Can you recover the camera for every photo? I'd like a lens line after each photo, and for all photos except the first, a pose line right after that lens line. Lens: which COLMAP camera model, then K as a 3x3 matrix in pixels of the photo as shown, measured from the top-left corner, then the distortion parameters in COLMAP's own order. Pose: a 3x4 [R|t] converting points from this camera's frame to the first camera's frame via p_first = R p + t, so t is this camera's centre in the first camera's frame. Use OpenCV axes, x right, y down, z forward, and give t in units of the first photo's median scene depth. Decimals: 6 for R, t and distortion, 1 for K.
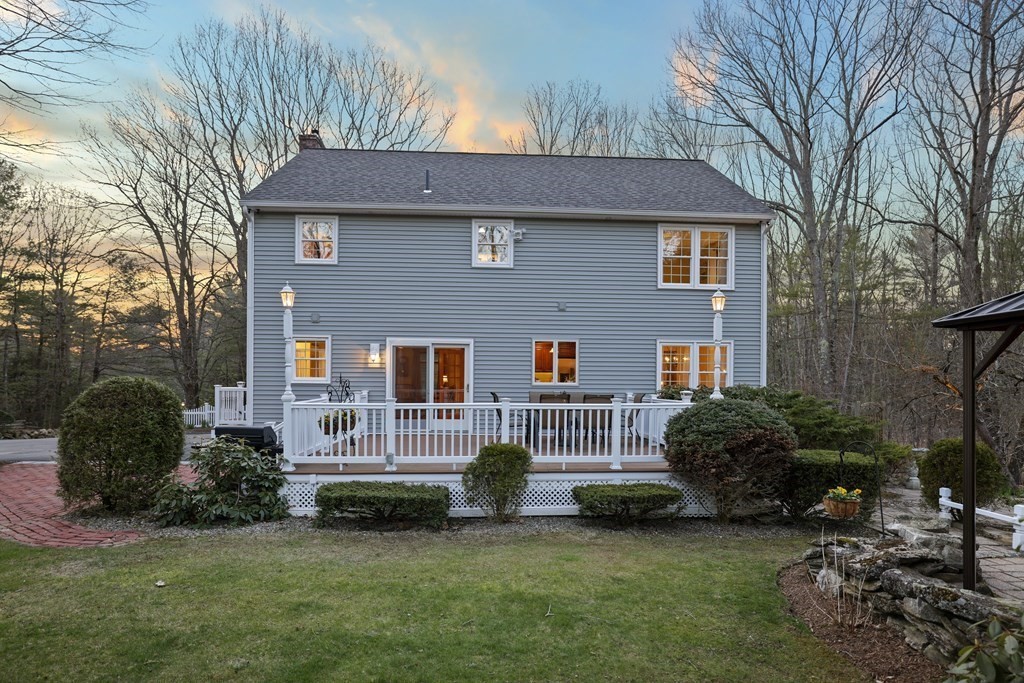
lens RADIAL K [[550.6, 0, 512.0], [0, 550.6, 341.5], [0, 0, 1]] dist [0.023724, 0.000382]
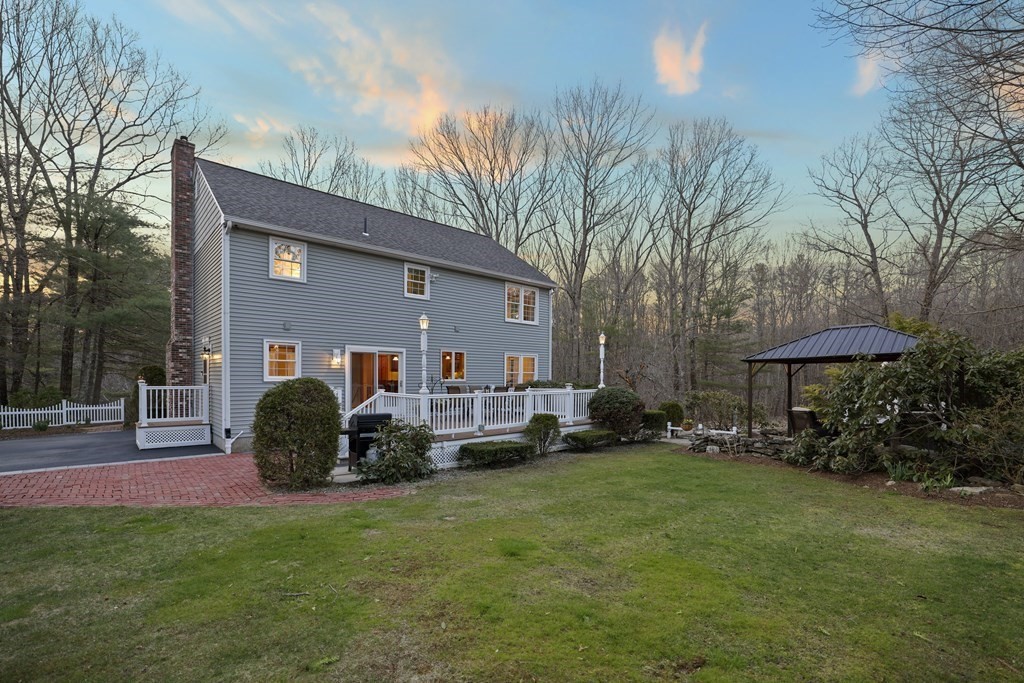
lens RADIAL K [[439.2, 0, 512.0], [0, 439.2, 341.5], [0, 0, 1]] dist [-0.001316, 0.000007]
pose [[0.785037, 0.046016, 0.617738, -0.552865], [-0.039095, 0.998929, -0.024728, -0.005323], [-0.618214, -0.004738, 0.785995, -0.035138]]
